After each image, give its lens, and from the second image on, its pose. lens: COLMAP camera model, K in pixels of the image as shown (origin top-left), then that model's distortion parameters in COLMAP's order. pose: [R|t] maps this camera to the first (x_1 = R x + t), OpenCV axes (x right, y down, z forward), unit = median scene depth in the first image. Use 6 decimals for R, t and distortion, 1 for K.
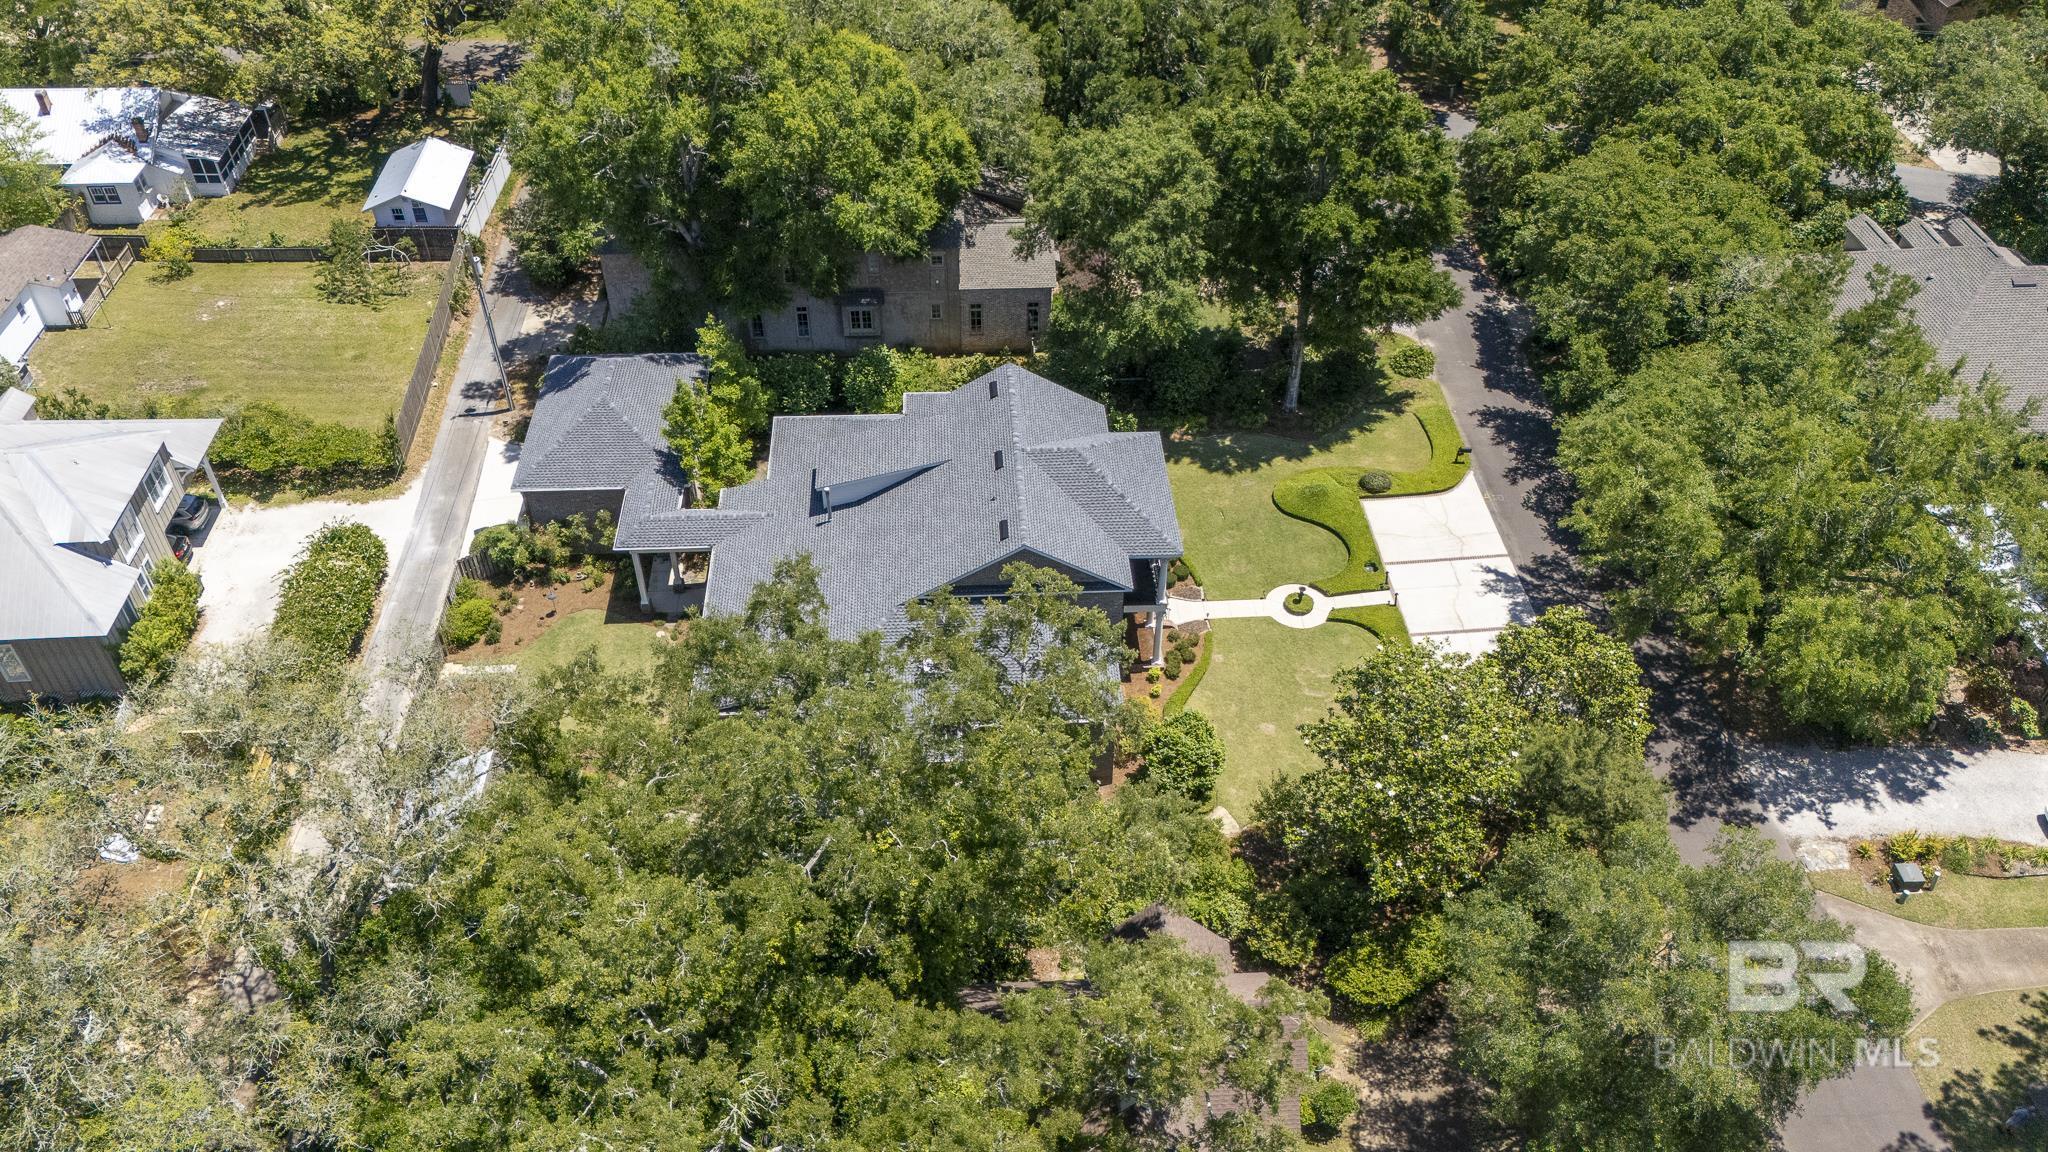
lens RADIAL K [[1499.8, 0, 1008.9], [0, 1499.8, 583.1], [0, 0, 1]] dist [0.046107, -0.025474]
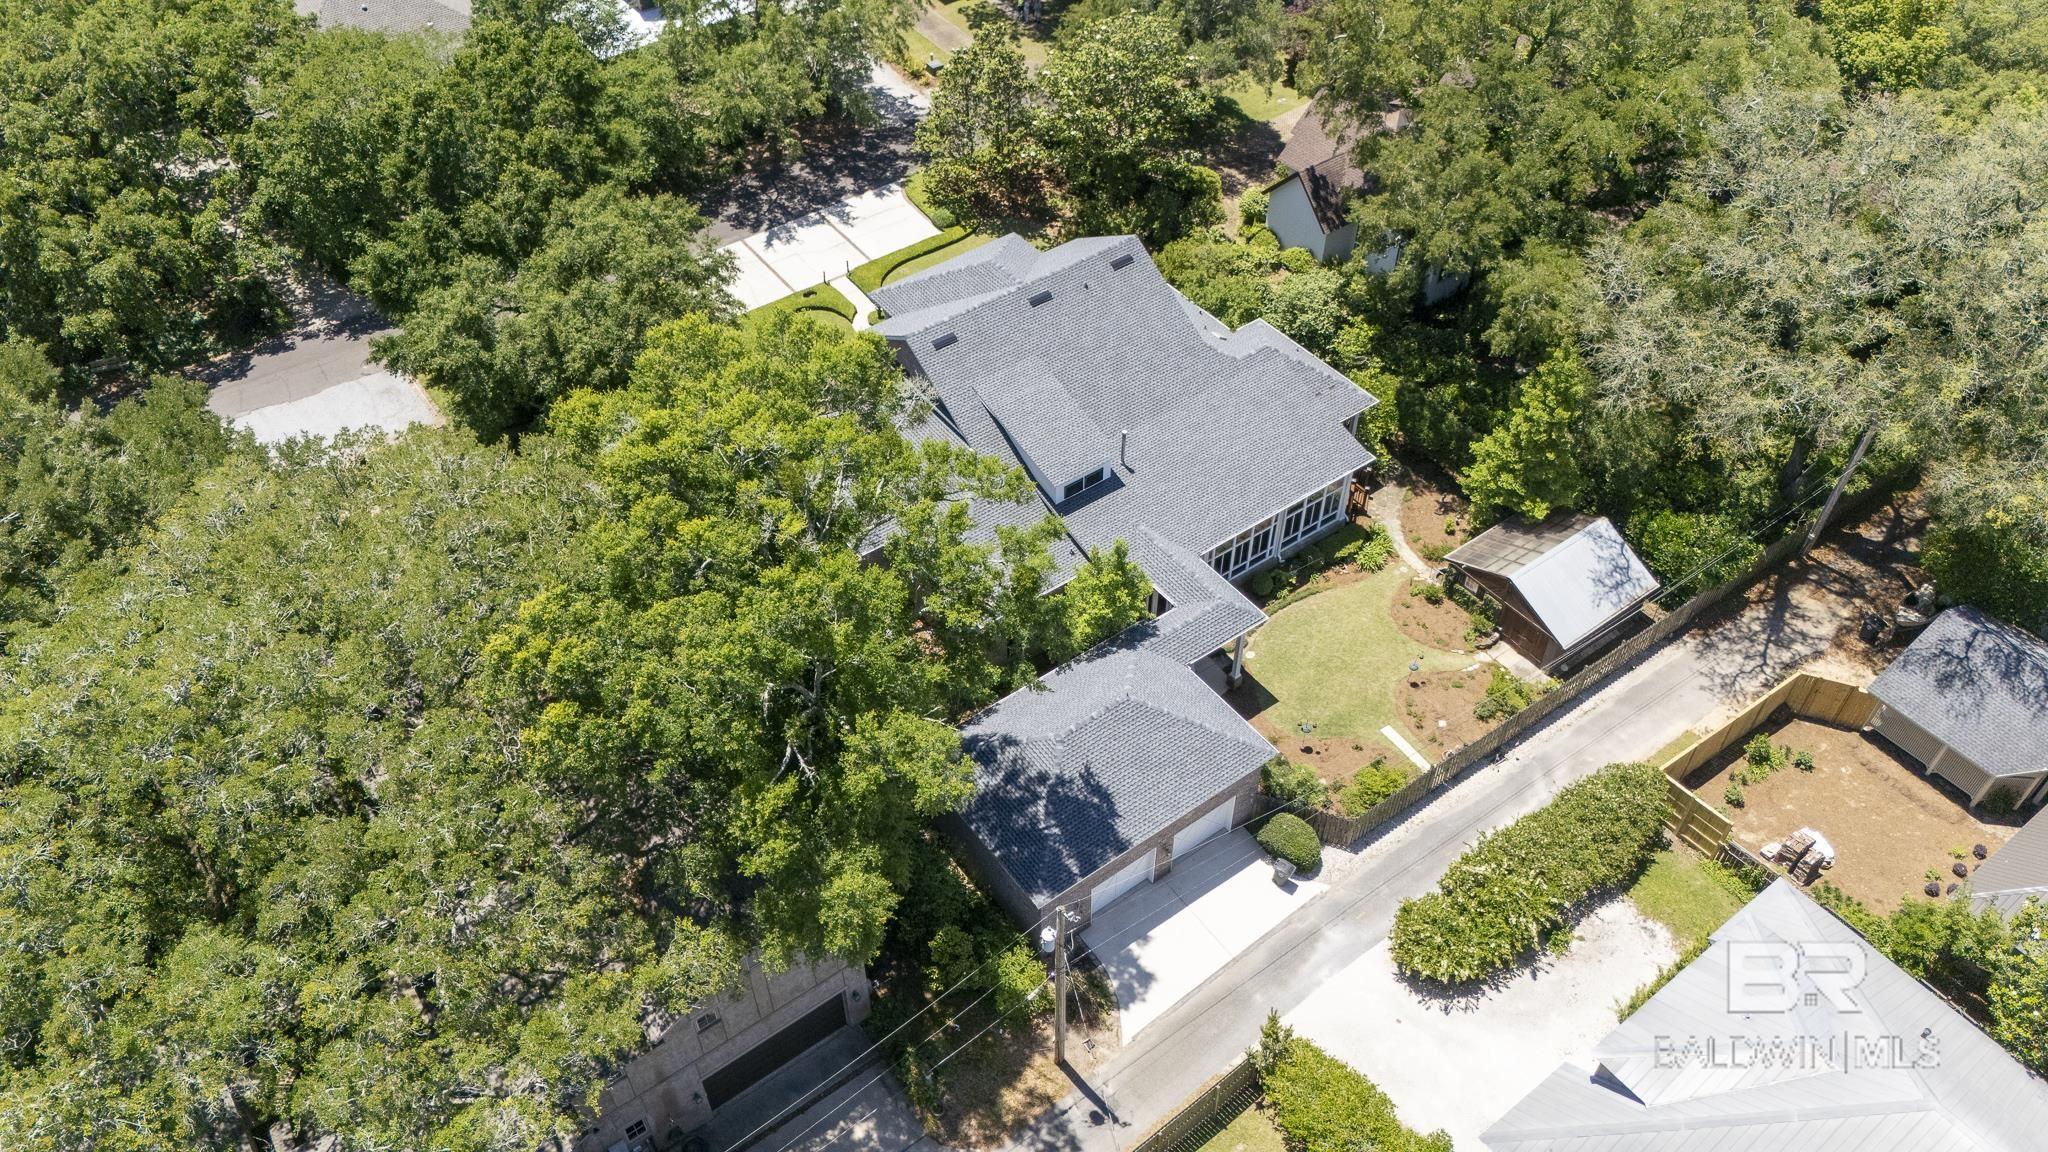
lens RADIAL K [[1499.8, 0, 1012.9], [0, 1499.8, 607.2], [0, 0, 1]] dist [0.046107, -0.025474]
pose [[-0.543530, -0.610256, 0.576336, -0.657398], [0.573052, 0.231931, 0.786015, -0.776740], [-0.613340, 0.757493, 0.223647, 0.838027]]
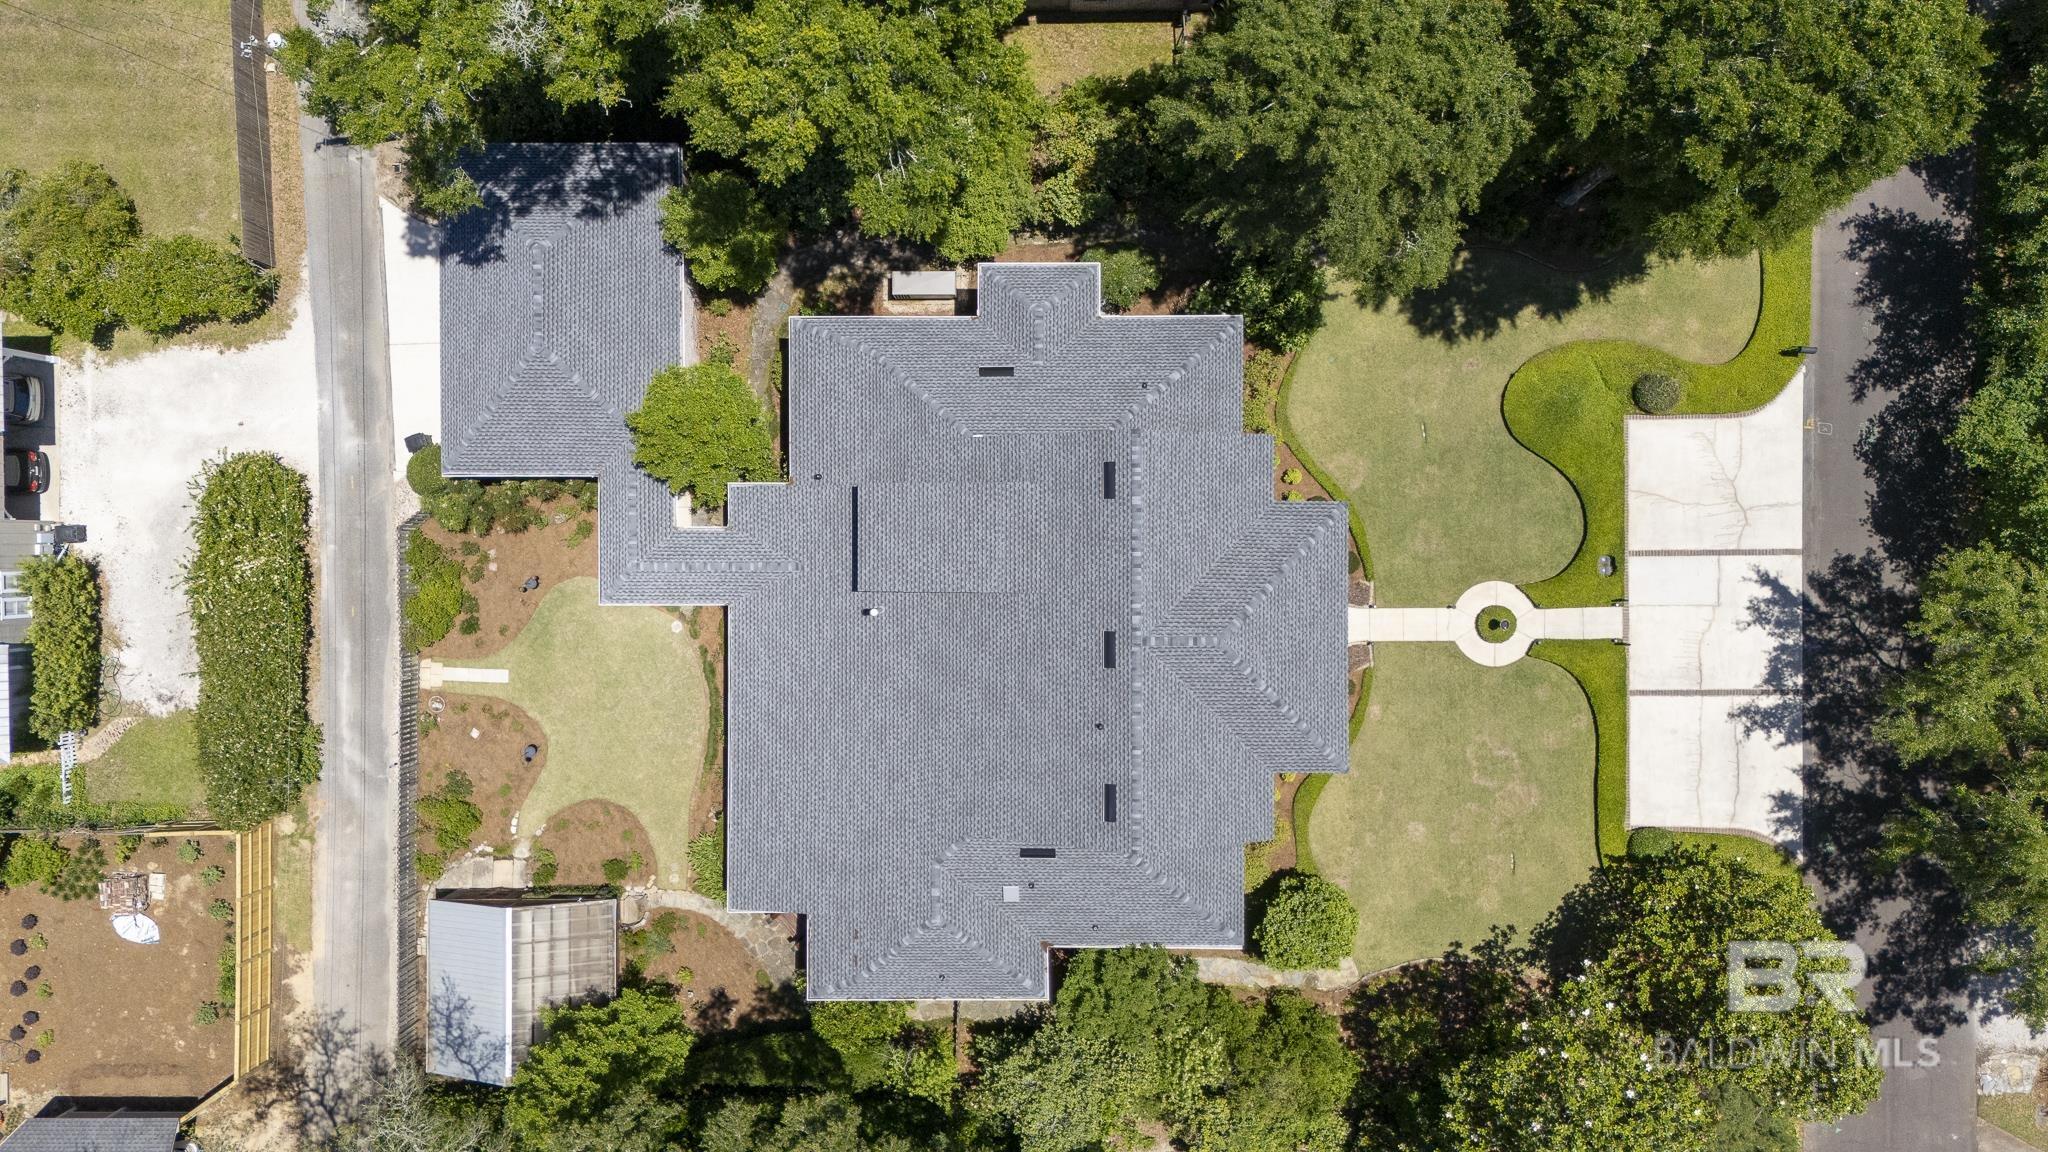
lens RADIAL K [[1499.8, 0, 1020.7], [0, 1499.8, 560.5], [0, 0, 1]] dist [0.046107, -0.025474]
pose [[0.998404, 0.049497, -0.027178, -0.029494], [-0.013322, 0.674181, 0.738446, -0.566490], [0.054874, -0.736905, 0.673765, 0.486925]]
